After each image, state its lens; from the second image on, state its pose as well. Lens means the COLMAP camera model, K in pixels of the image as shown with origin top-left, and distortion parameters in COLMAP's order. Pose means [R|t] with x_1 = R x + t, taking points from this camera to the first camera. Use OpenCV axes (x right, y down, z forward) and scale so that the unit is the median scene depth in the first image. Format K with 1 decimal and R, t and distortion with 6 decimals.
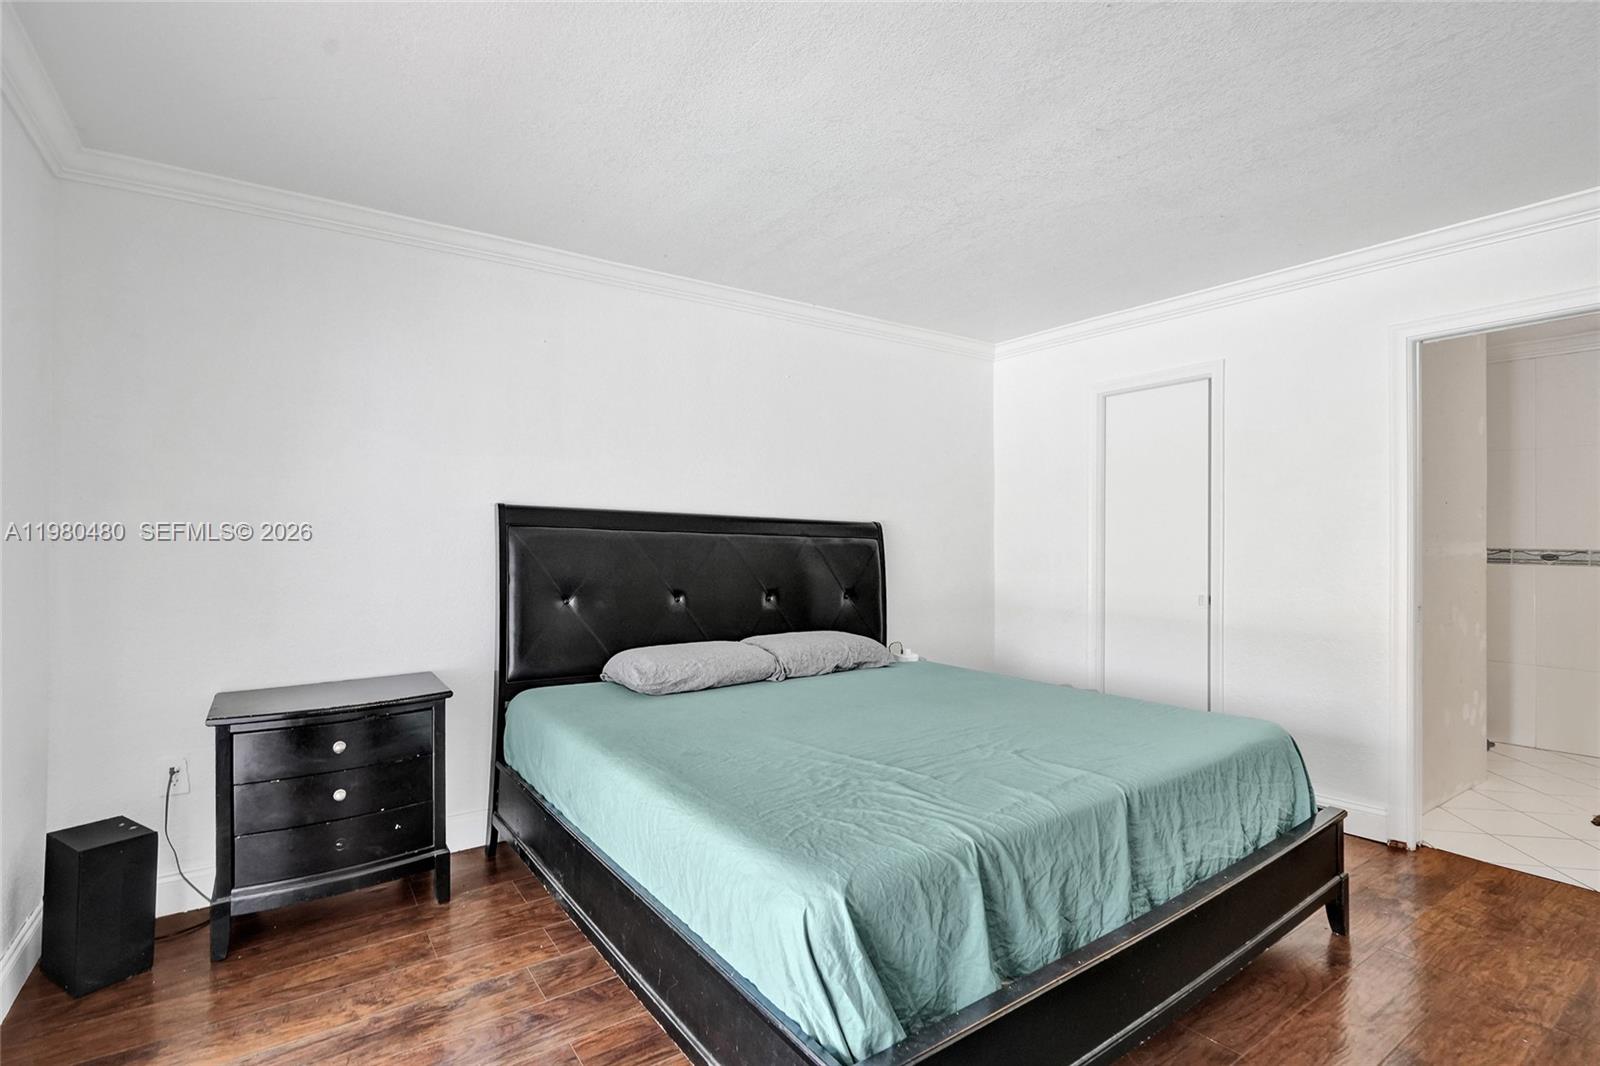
lens RADIAL K [[741.6, 0, 803.8], [0, 741.6, 546.0], [0, 0, 1]] dist [-0.003907, -0.000574]
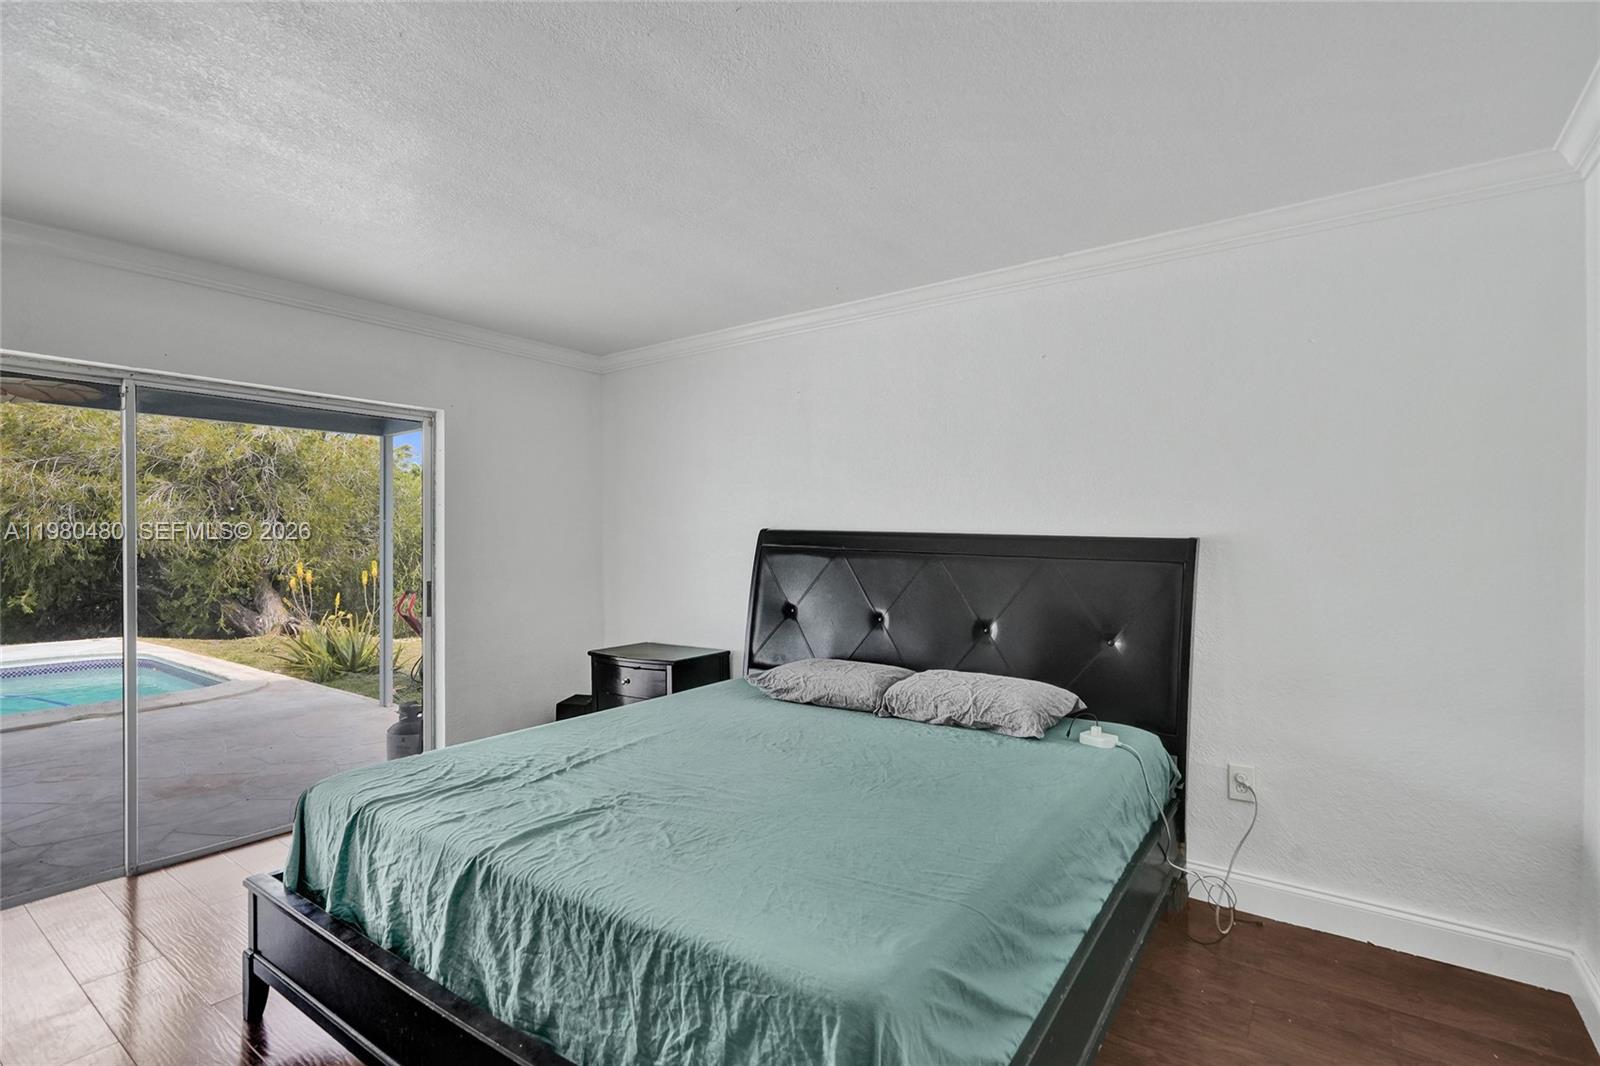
lens RADIAL K [[741.6, 0, 803.8], [0, 741.6, 546.0], [0, 0, 1]] dist [-0.003907, -0.000574]
pose [[0.349496, 0.007207, -0.936910, 0.831112], [-0.009670, 0.999945, 0.004085, -0.033884], [0.936888, 0.007632, 0.349547, 0.613646]]
